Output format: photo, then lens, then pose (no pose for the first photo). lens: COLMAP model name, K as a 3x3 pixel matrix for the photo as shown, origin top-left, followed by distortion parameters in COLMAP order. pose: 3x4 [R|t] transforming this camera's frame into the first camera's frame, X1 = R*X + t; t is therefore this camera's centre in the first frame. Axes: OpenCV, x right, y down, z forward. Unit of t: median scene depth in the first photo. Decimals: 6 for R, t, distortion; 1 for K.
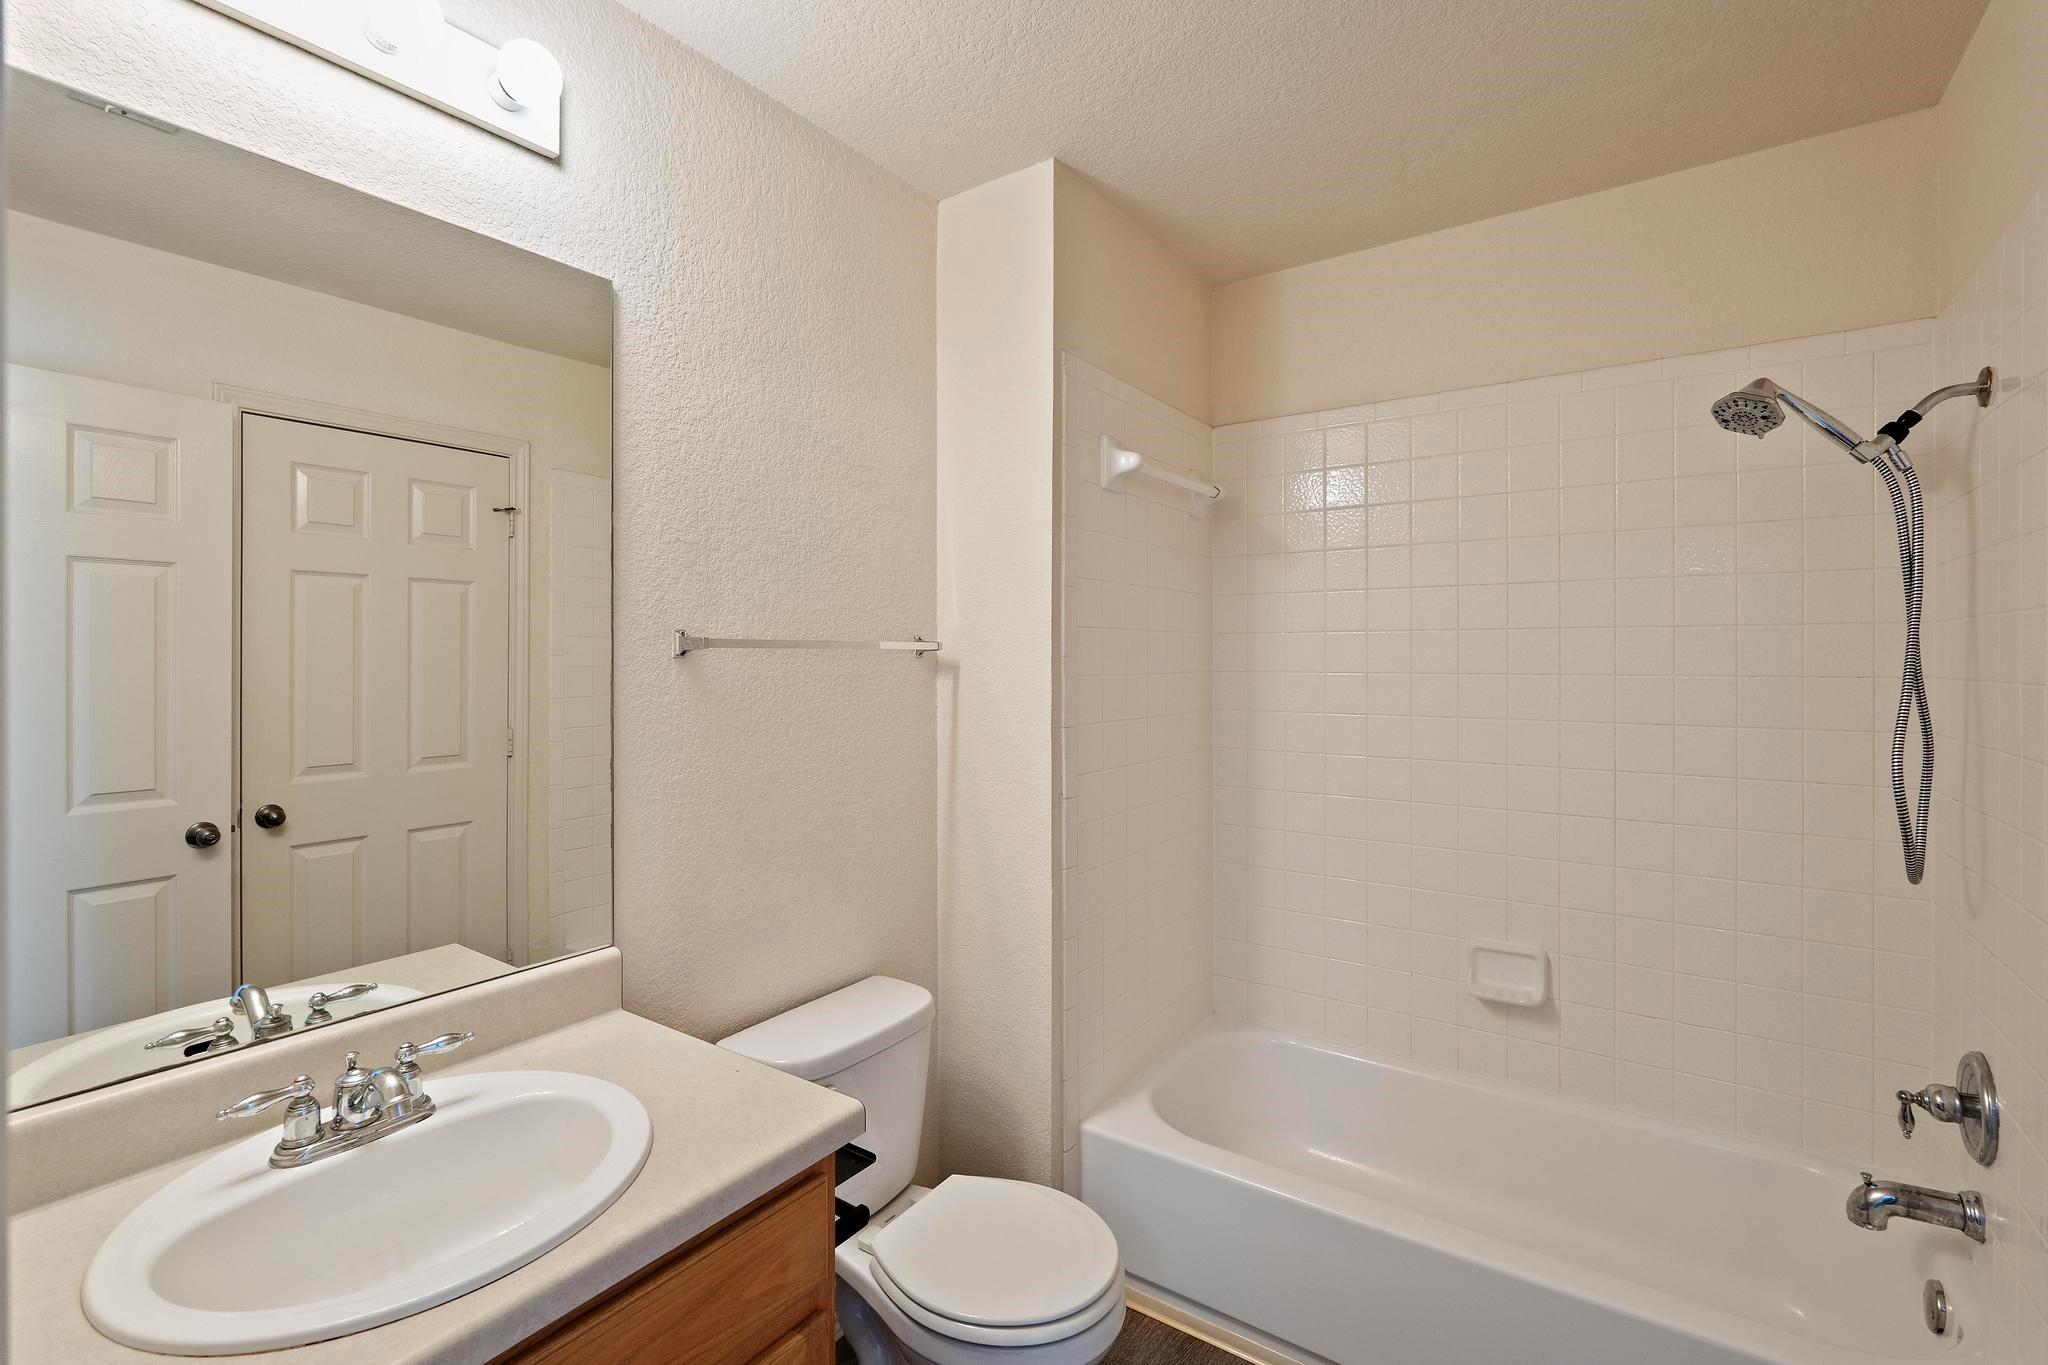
lens RADIAL K [[896.8, 0, 1022.4], [0, 896.8, 665.8], [0, 0, 1]] dist [-0.003291, 0.000623]
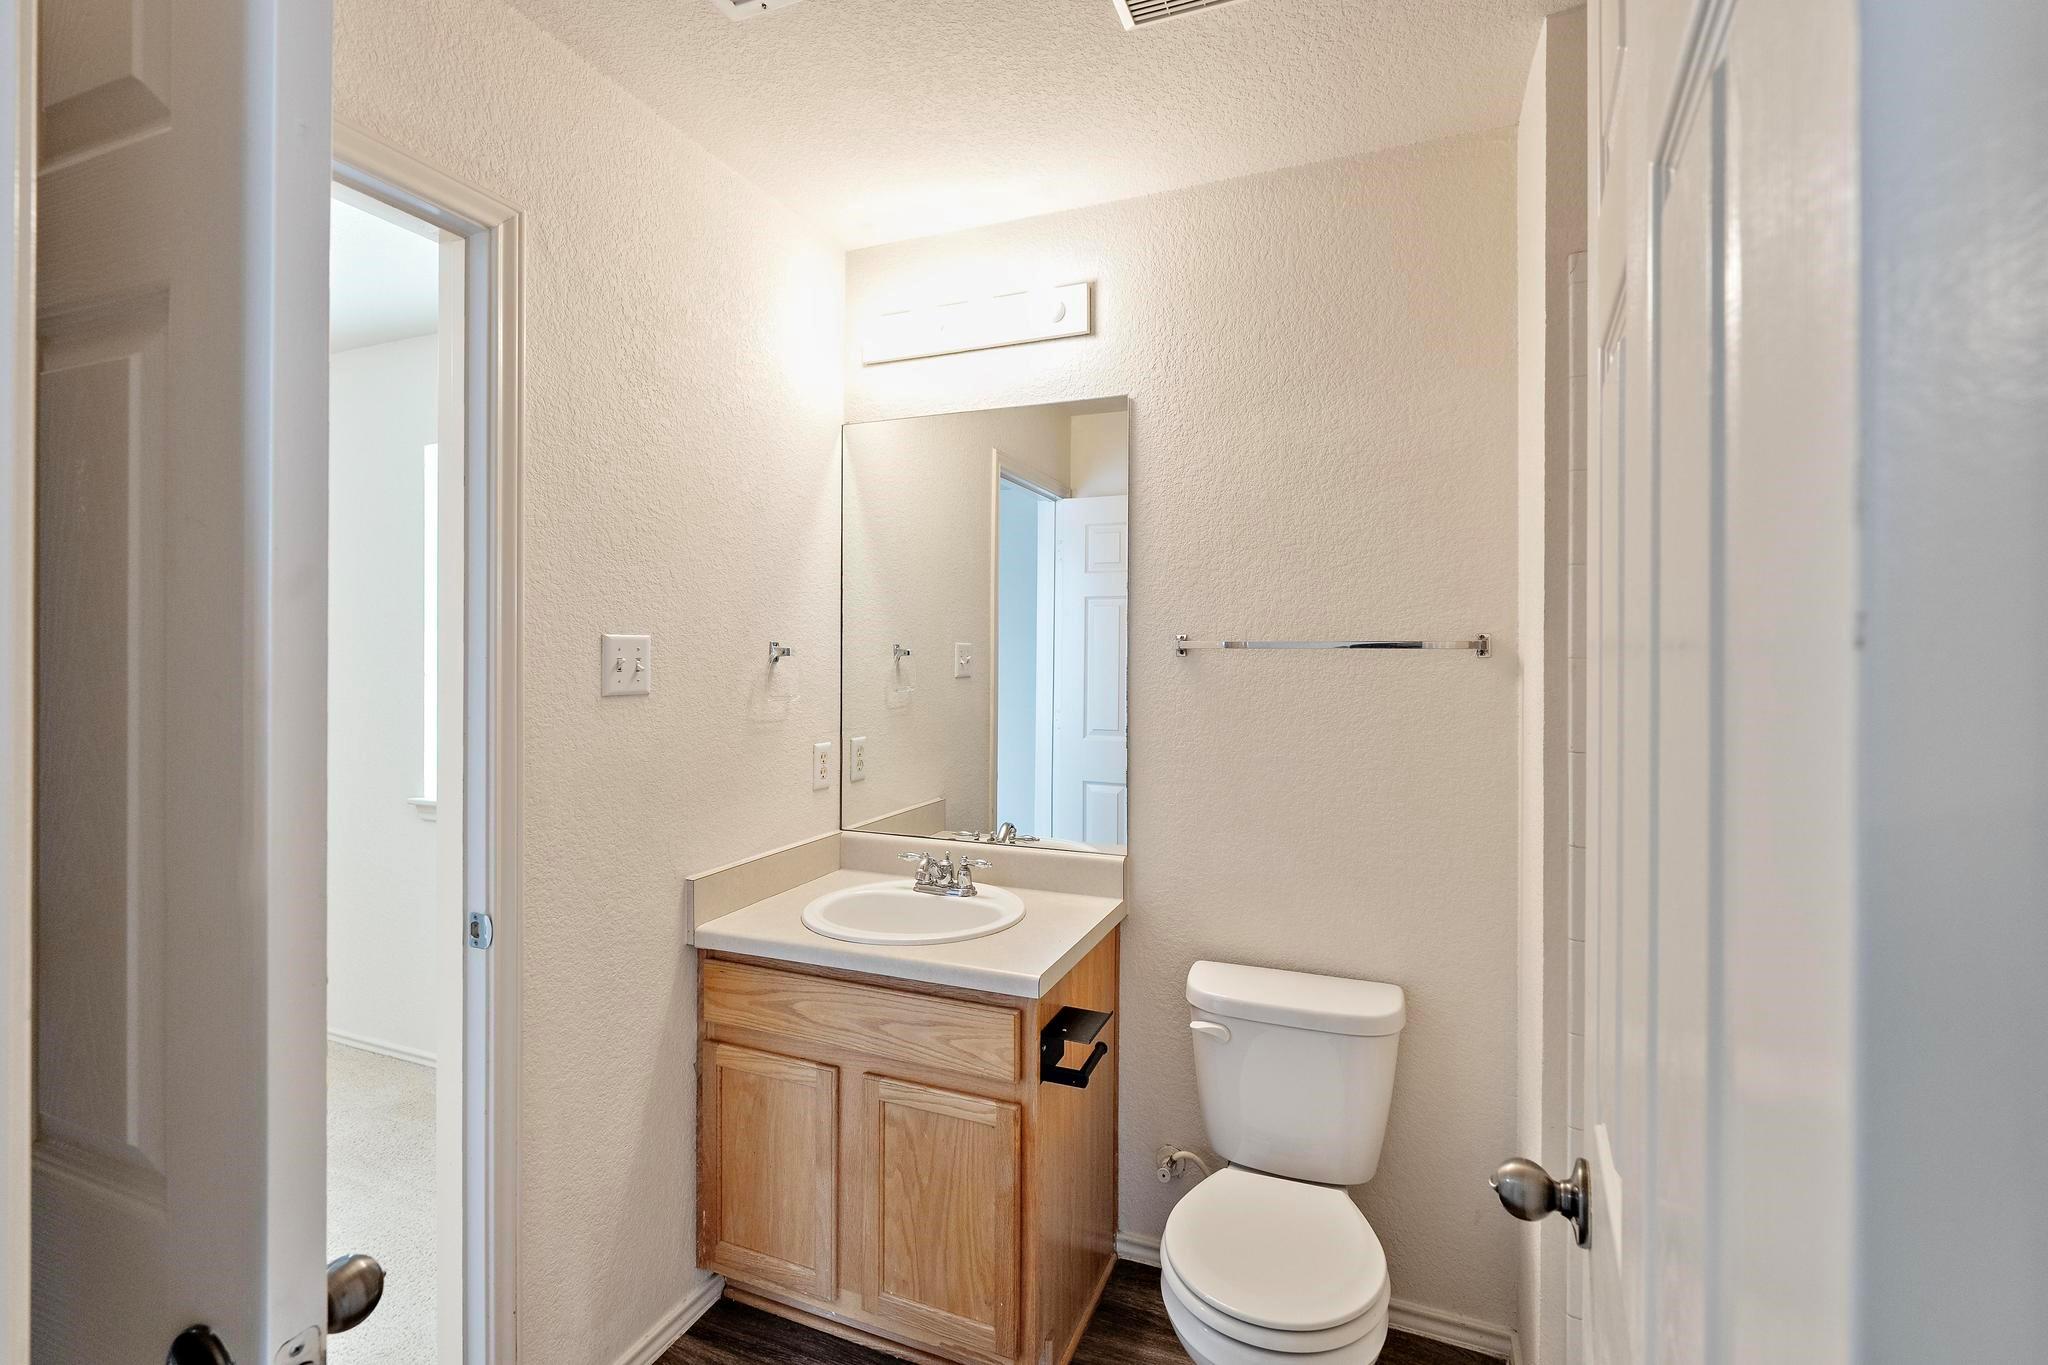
lens RADIAL K [[896.8, 0, 1025.6], [0, 896.8, 668.1], [0, 0, 1]] dist [-0.003291, 0.000623]
pose [[0.247072, 0.012121, -0.968921, 0.789060], [-0.013109, 0.999872, 0.009165, -0.001220], [0.968908, 0.010437, 0.247200, 0.431246]]
